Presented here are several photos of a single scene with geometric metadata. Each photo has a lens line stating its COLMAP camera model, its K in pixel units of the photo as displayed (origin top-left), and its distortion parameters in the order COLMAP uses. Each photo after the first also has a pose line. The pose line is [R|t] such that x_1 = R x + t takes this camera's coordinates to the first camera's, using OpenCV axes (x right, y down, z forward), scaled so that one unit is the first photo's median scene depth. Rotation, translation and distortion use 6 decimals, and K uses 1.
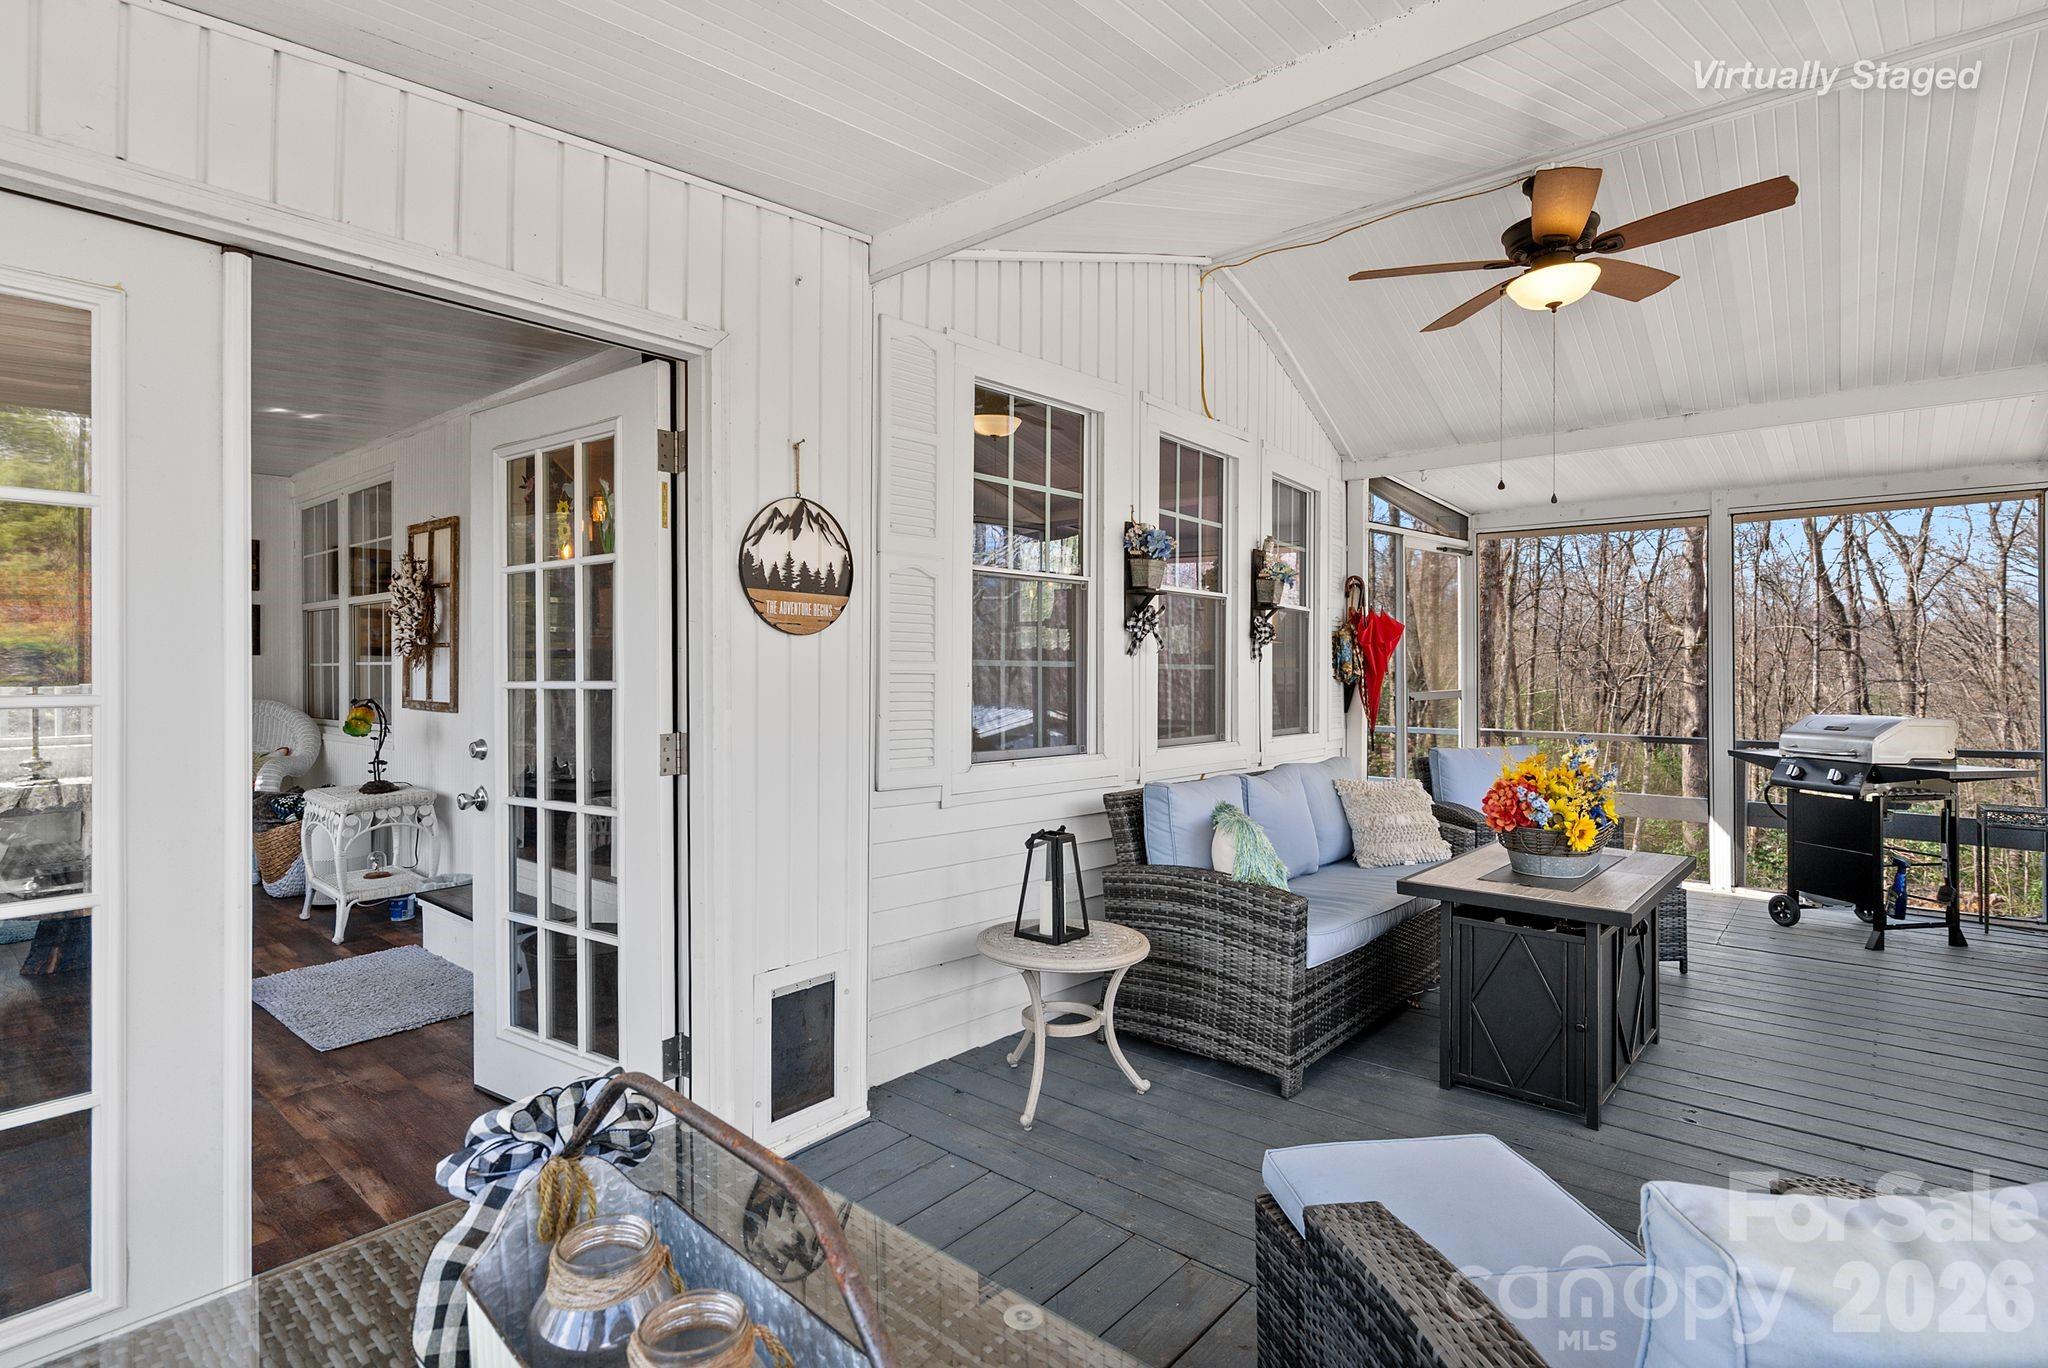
lens RADIAL K [[968.9, 0, 1017.5], [0, 968.9, 666.8], [0, 0, 1]] dist [-0.004582, -0.001140]
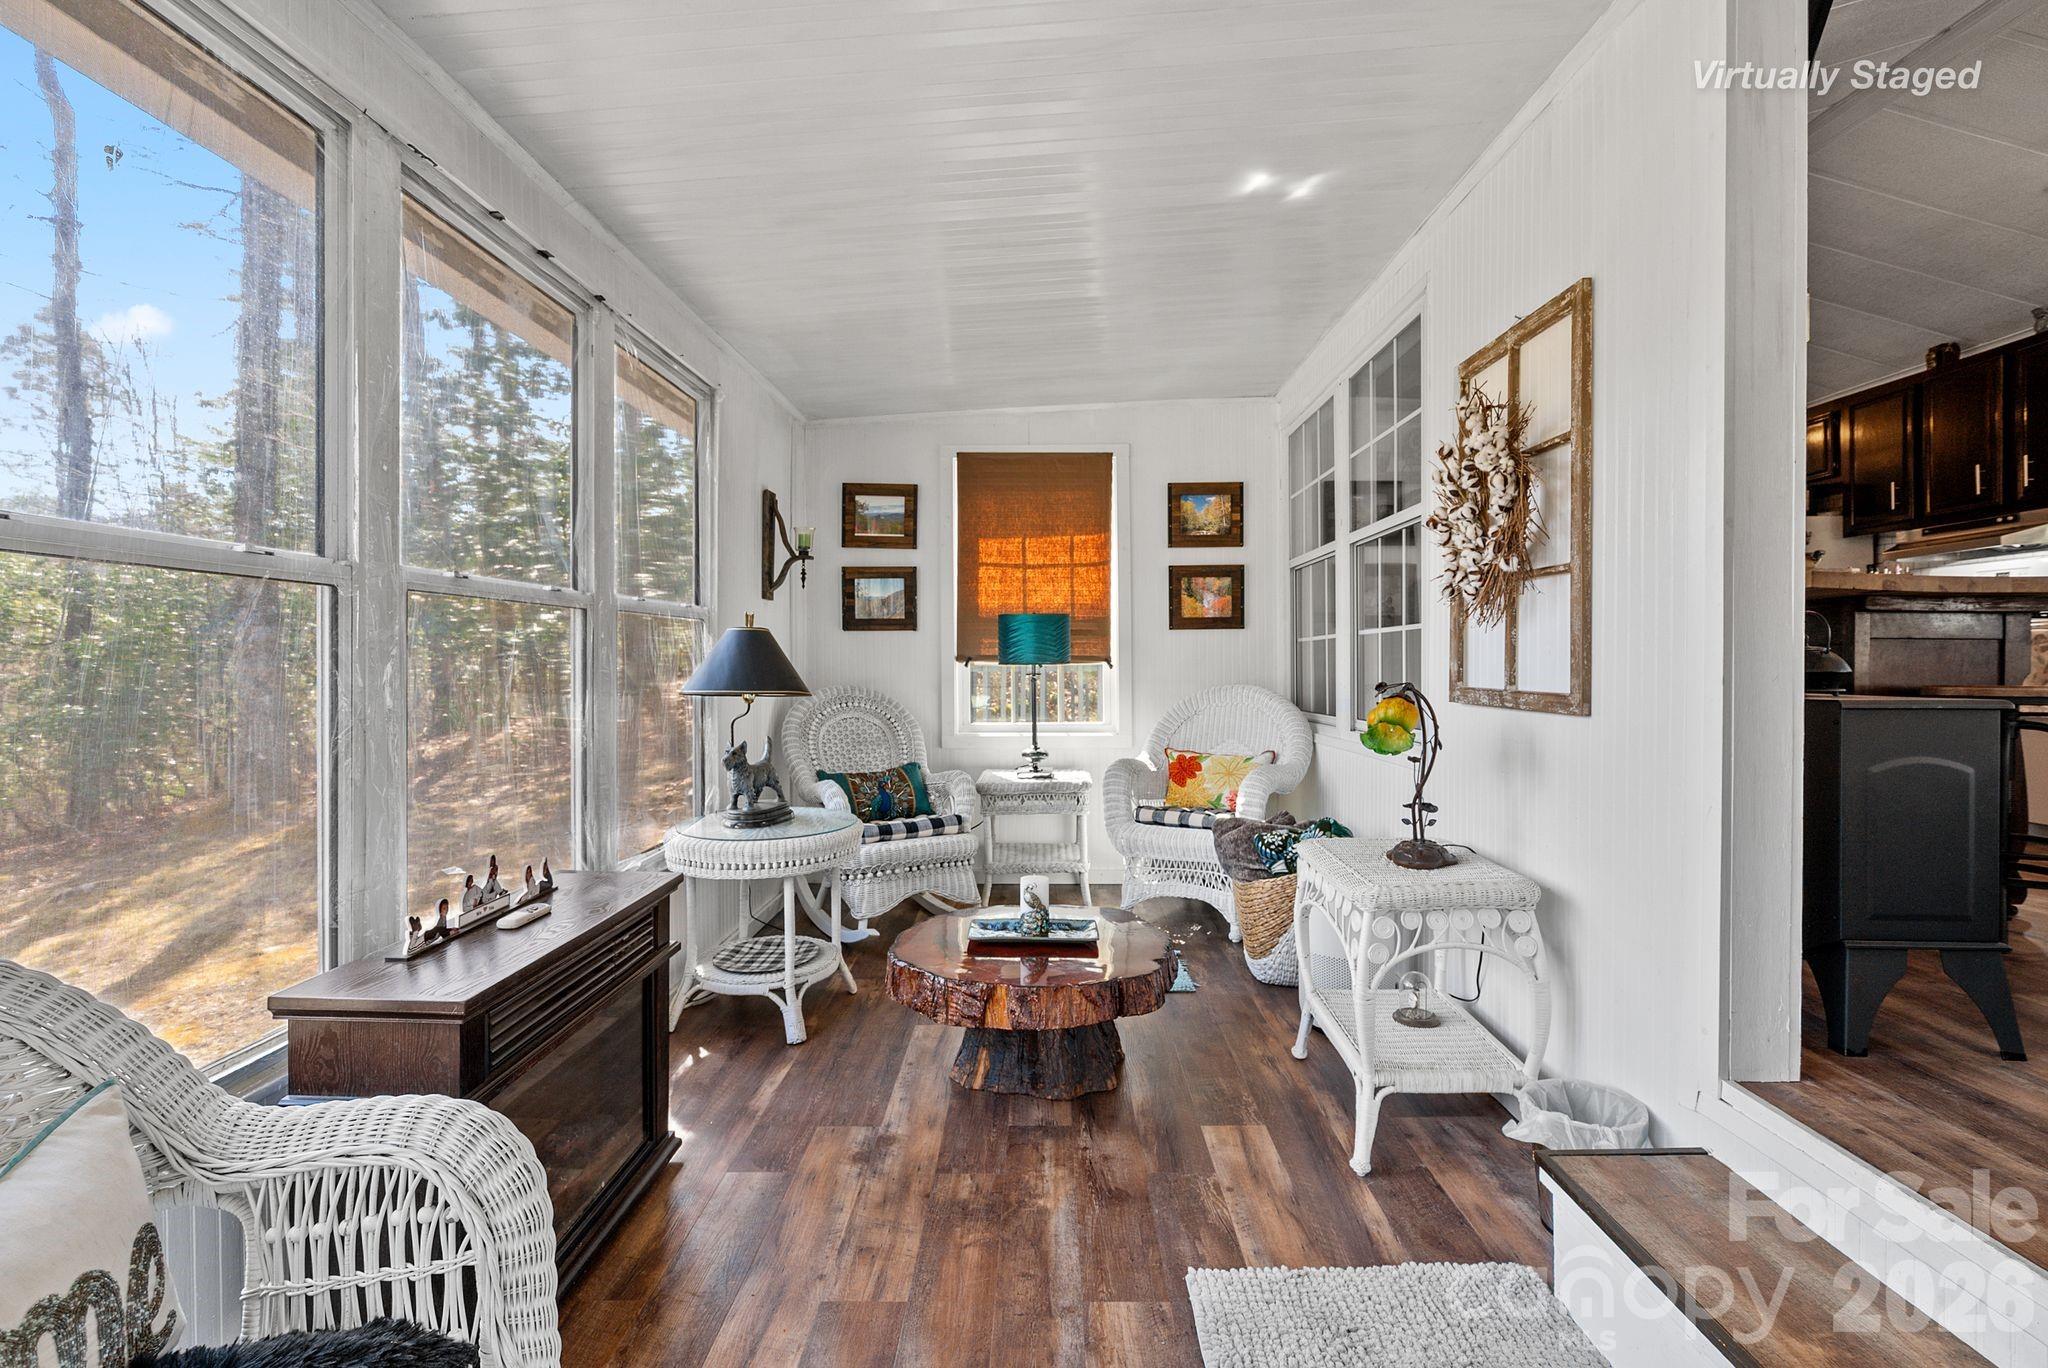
lens RADIAL K [[968.9, 0, 1021.0], [0, 968.9, 670.5], [0, 0, 1]] dist [-0.004582, -0.001140]
pose [[0.621910, 0.003077, -0.783083, -0.372663], [0.002941, 0.999976, 0.006265, 0.021444], [0.783083, -0.006199, 0.621886, 0.489196]]
